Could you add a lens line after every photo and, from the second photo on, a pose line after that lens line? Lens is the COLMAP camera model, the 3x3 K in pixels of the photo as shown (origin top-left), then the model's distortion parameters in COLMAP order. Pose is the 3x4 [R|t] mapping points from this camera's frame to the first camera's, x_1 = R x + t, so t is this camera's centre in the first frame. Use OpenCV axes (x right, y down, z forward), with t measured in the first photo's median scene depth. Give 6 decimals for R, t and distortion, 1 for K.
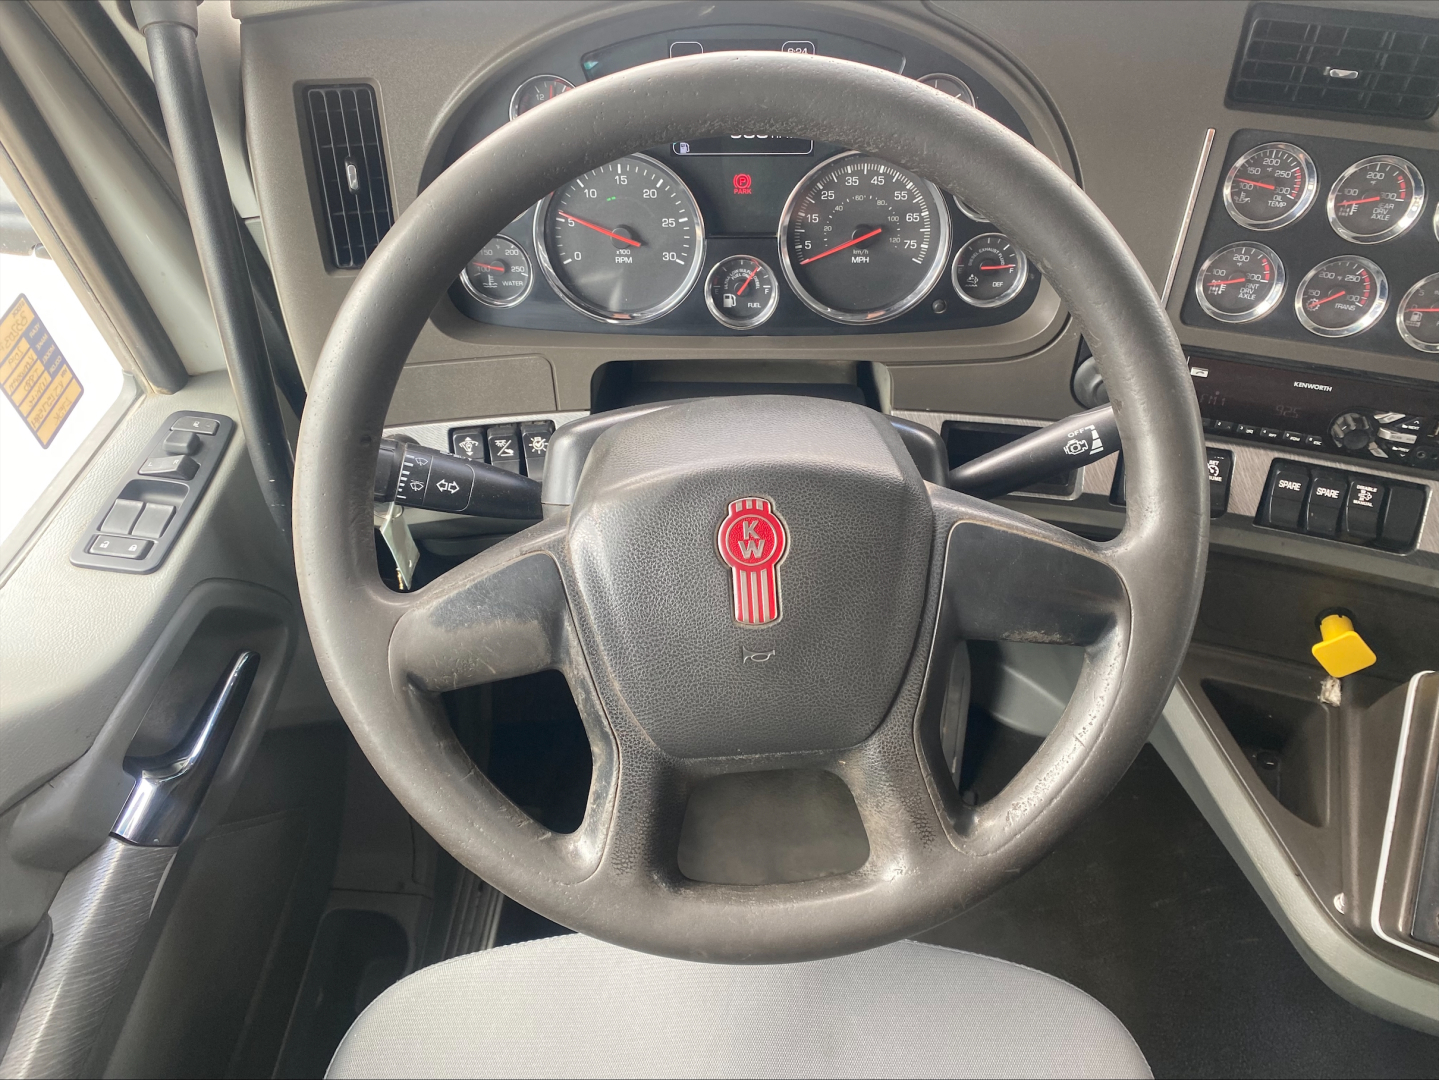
lens RADIAL K [[1114.4, 0, 723.7], [0, 1114.4, 563.2], [0, 0, 1]] dist [0.008282, -0.017774]
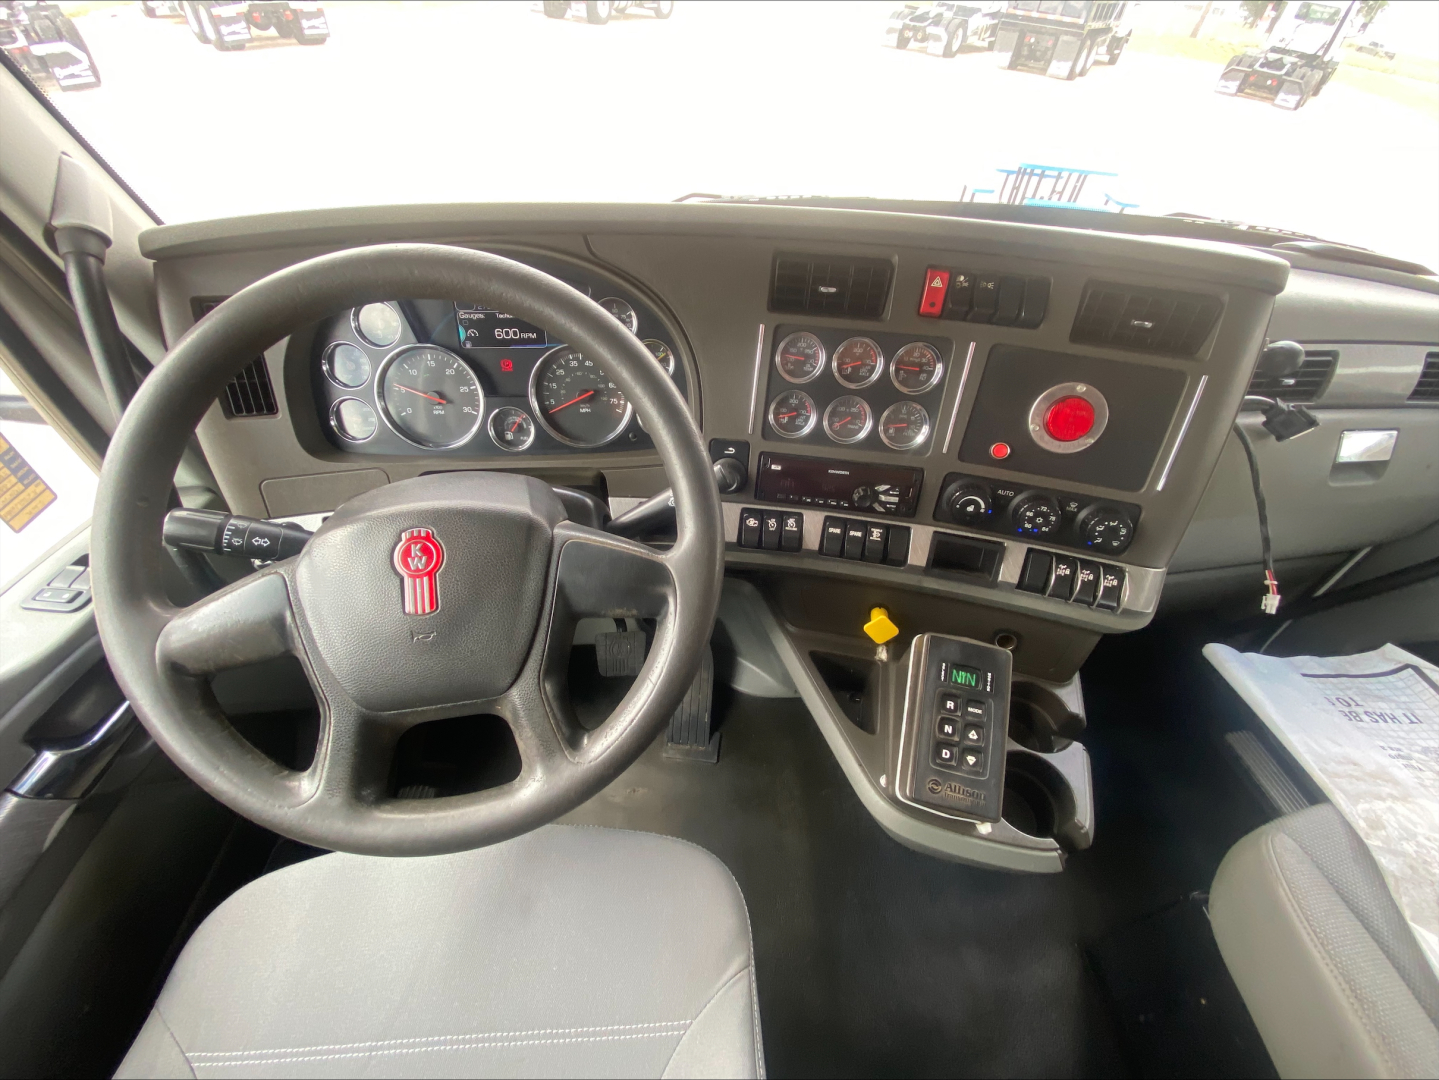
lens RADIAL K [[595.6, 0, 712.1], [0, 595.6, 555.1], [0, 0, 1]] dist [0.030930, -0.029467]
pose [[0.993797, -0.040987, 0.103379, 0.233818], [0.052027, 0.992955, -0.106456, 0.057806], [-0.098287, 0.111174, 0.988929, 0.120870]]
